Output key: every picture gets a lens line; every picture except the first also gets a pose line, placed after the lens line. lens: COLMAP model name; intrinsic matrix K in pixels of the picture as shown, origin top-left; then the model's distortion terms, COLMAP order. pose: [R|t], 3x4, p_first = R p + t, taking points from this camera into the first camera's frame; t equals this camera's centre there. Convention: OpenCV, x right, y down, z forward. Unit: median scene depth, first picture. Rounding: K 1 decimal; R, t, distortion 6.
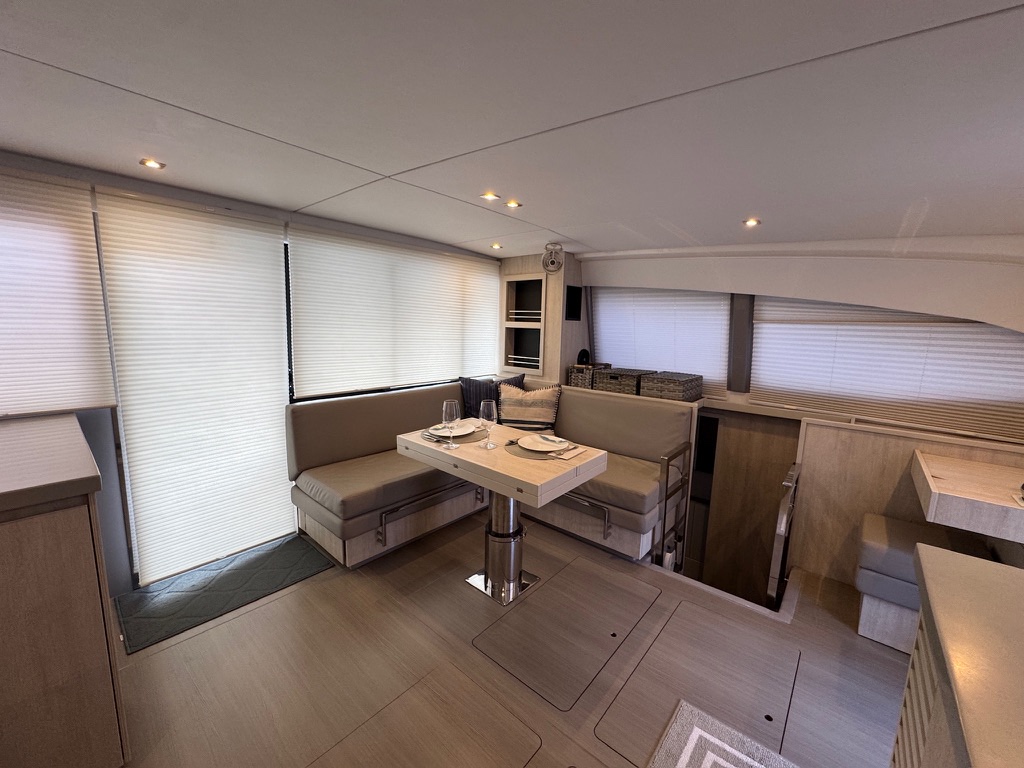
lens RADIAL K [[411.1, 0, 512.4], [0, 411.1, 386.7], [0, 0, 1]] dist [-0.002246, 0.000439]
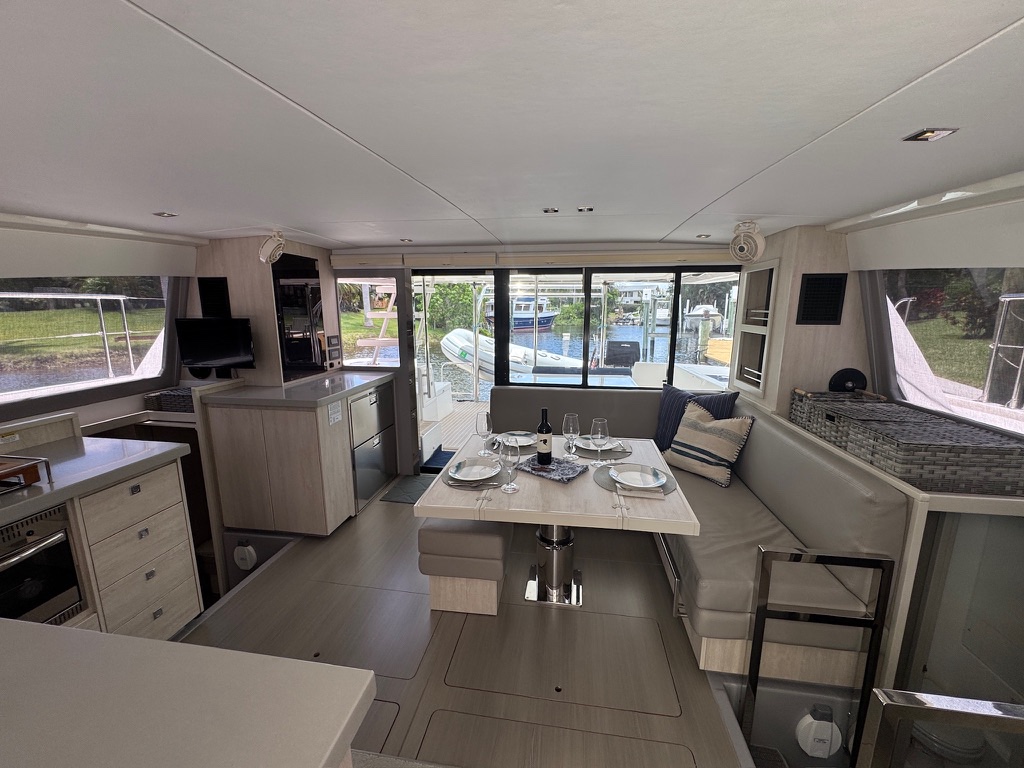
lens RADIAL K [[411.1, 0, 512.1], [0, 411.1, 385.2], [0, 0, 1]] dist [-0.002246, 0.000439]
pose [[0.529164, 0.136554, -0.837460, 0.676856], [-0.118366, 0.989195, 0.086504, -0.090174], [0.840223, 0.053352, 0.539609, 0.321126]]
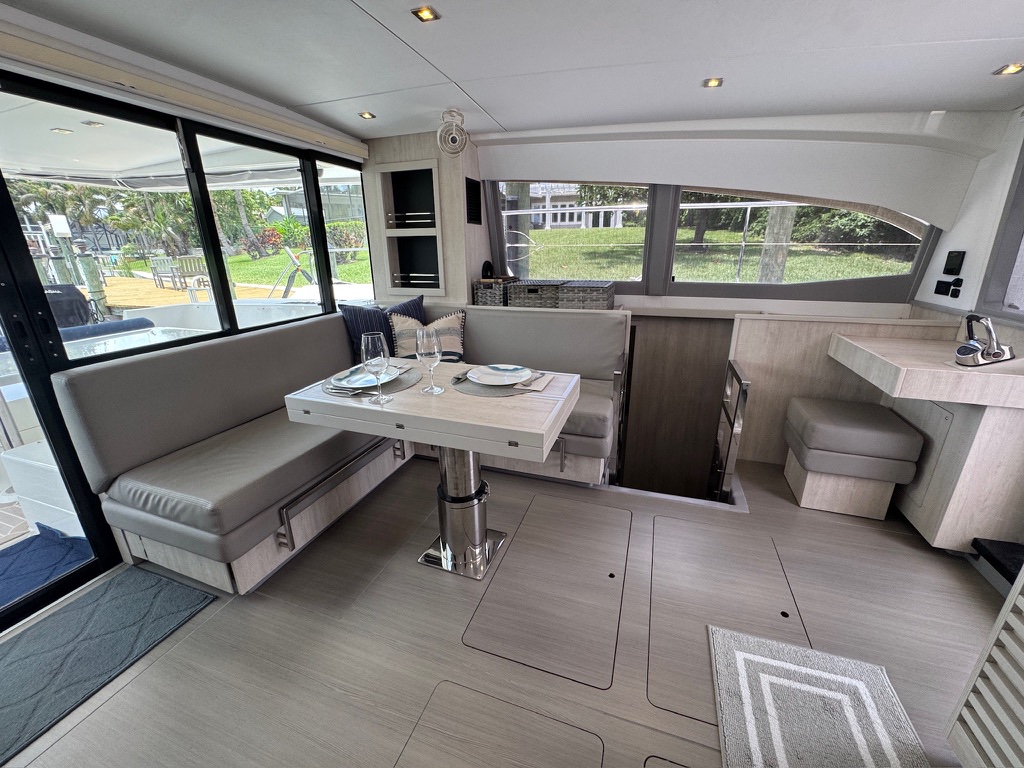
lens RADIAL K [[411.1, 0, 512.1], [0, 411.1, 384.4], [0, 0, 1]] dist [-0.002246, 0.000439]
pose [[0.930447, -0.148311, 0.335071, -0.153415], [0.089830, 0.978847, 0.183818, 0.011544], [-0.355246, -0.140934, 0.924088, 0.249257]]
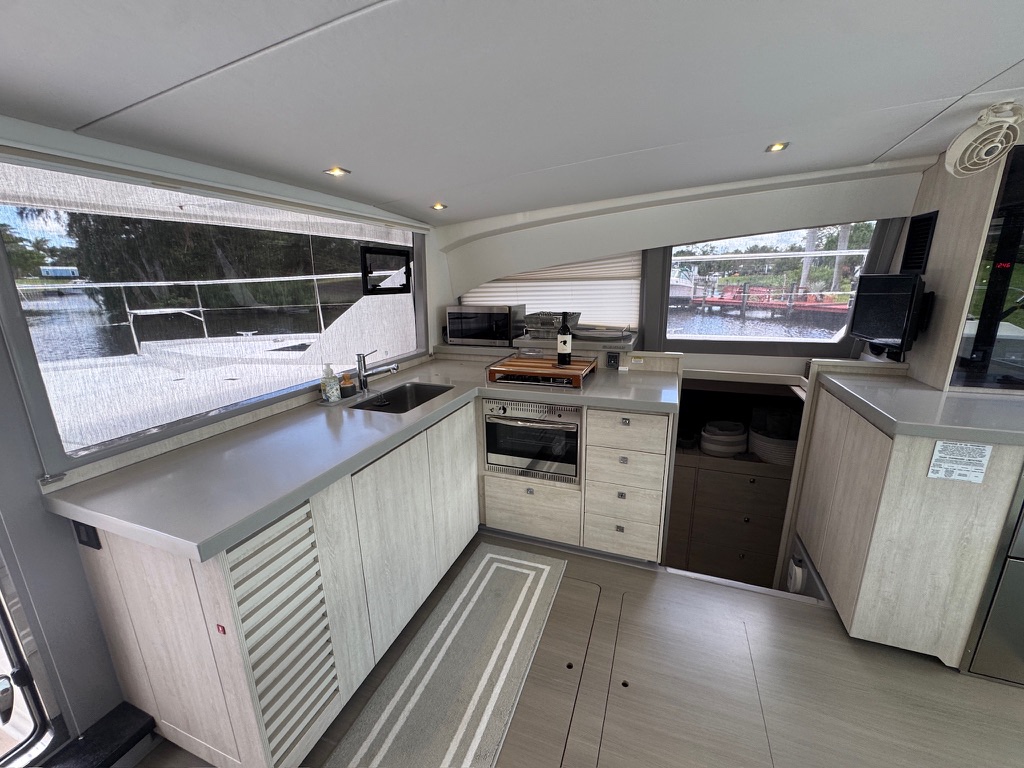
lens RADIAL K [[411.1, 0, 512.2], [0, 411.1, 385.9], [0, 0, 1]] dist [-0.002246, 0.000439]
pose [[-0.939071, 0.080043, -0.334274, 0.245488], [-0.056621, 0.923199, 0.380128, -0.141156], [0.339028, 0.375894, -0.862418, 0.774926]]
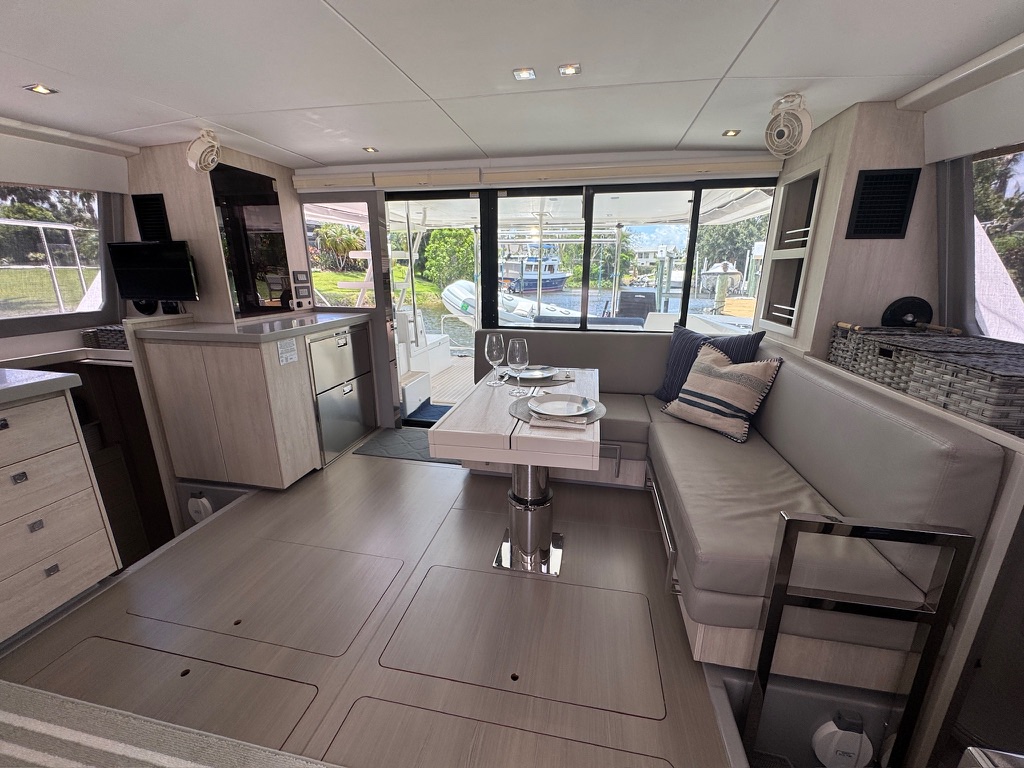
lens RADIAL K [[411.1, 0, 512.2], [0, 411.1, 385.6], [0, 0, 1]] dist [-0.002246, 0.000439]
pose [[0.490627, 0.214319, -0.844602, 0.594060], [-0.124166, 0.976585, 0.175683, -0.018560], [0.862478, 0.018676, 0.505751, 0.495630]]
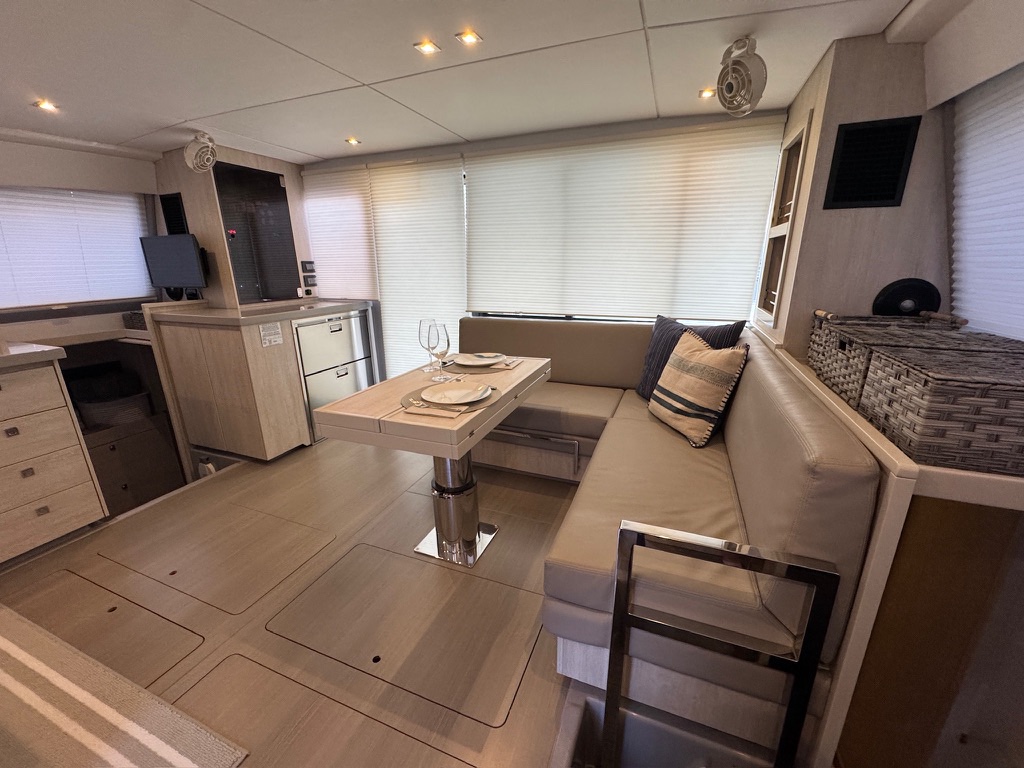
lens RADIAL K [[411.1, 0, 512.3], [0, 411.1, 385.9], [0, 0, 1]] dist [-0.002246, 0.000439]
pose [[0.321032, 0.246492, -0.914429, 0.691506], [-0.126678, 0.968036, 0.216469, -0.040010], [0.938558, 0.046344, 0.341995, 0.760820]]
